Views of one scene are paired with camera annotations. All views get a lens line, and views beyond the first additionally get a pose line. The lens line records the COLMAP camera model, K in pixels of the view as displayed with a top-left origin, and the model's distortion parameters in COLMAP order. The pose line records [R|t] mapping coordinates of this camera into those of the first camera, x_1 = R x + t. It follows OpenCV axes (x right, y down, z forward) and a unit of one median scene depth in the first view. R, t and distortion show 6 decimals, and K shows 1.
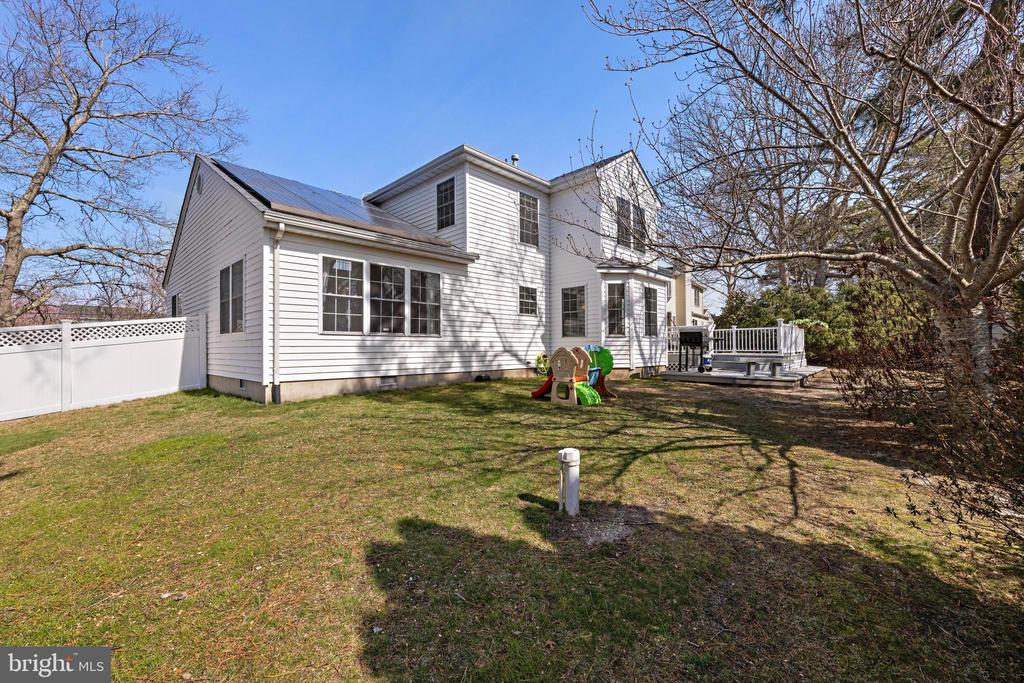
lens RADIAL K [[430.1, 0, 513.9], [0, 430.1, 342.0], [0, 0, 1]] dist [-0.000406, -0.000013]
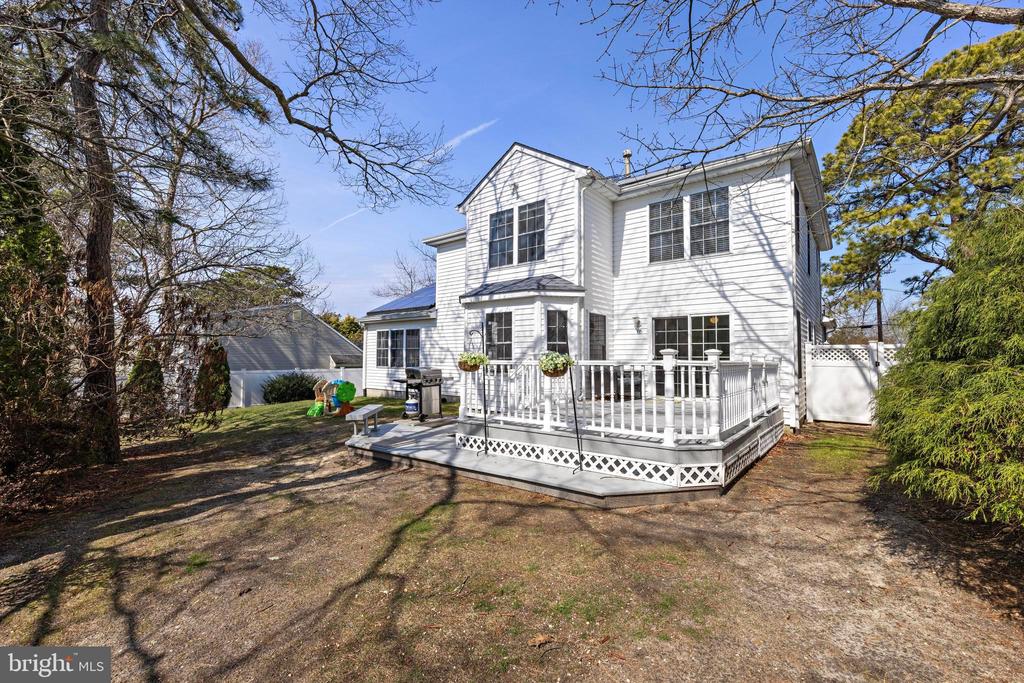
lens RADIAL K [[430.1, 0, 513.9], [0, 430.1, 345.5], [0, 0, 1]] dist [-0.000406, -0.000013]
pose [[0.077728, -0.026500, -0.996622, 1.348877], [0.005184, 0.999644, -0.026176, -0.052602], [0.996961, -0.003132, 0.077838, 1.173418]]
